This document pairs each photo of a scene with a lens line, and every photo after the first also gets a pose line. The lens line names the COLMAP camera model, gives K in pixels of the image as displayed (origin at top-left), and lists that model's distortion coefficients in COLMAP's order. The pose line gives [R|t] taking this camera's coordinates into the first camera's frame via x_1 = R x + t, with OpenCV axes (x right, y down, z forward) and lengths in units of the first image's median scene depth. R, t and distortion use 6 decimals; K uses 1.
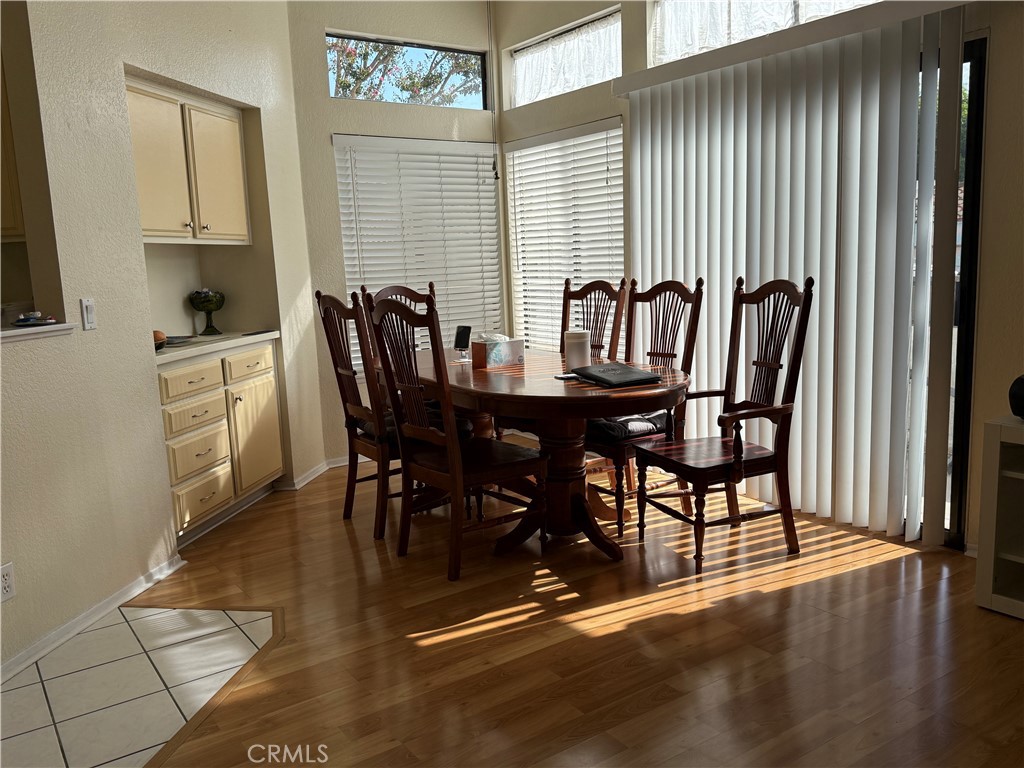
lens RADIAL K [[861.9, 0, 513.6], [0, 861.9, 405.4], [0, 0, 1]] dist [0.159467, -0.305681]
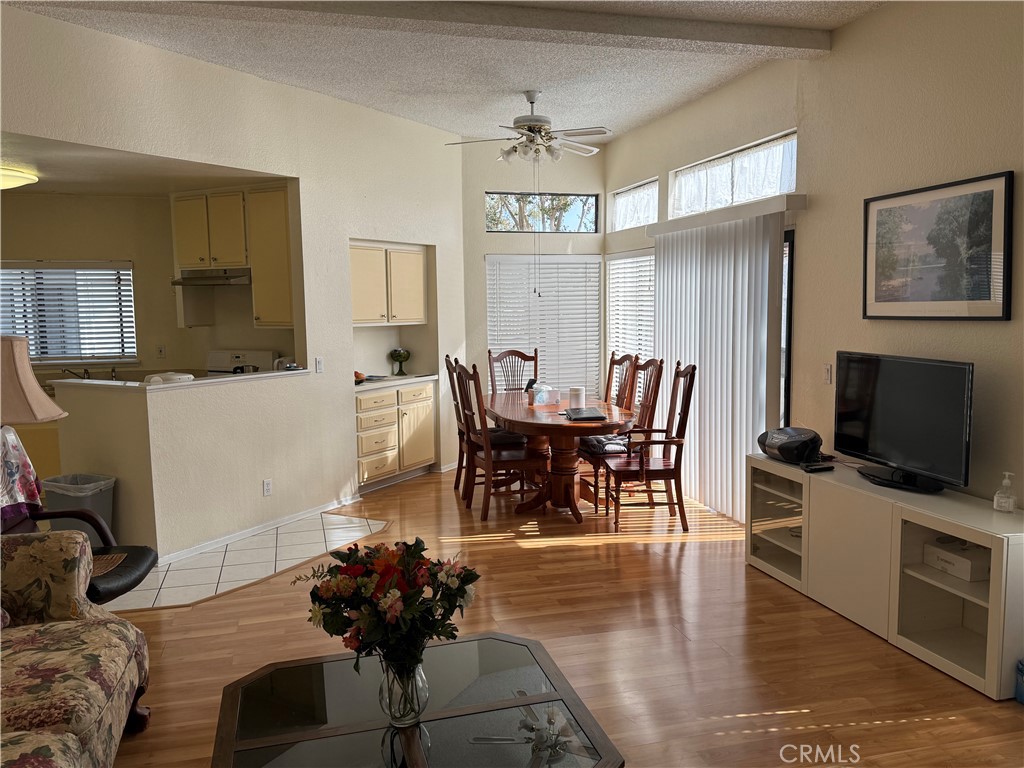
lens RADIAL K [[861.9, 0, 513.6], [0, 861.9, 405.4], [0, 0, 1]] dist [0.159467, -0.305681]
pose [[0.940461, 0.068457, -0.332936, 0.482596], [-0.080896, 0.996443, -0.023624, -0.000525], [0.330135, 0.049151, 0.942653, -0.579811]]
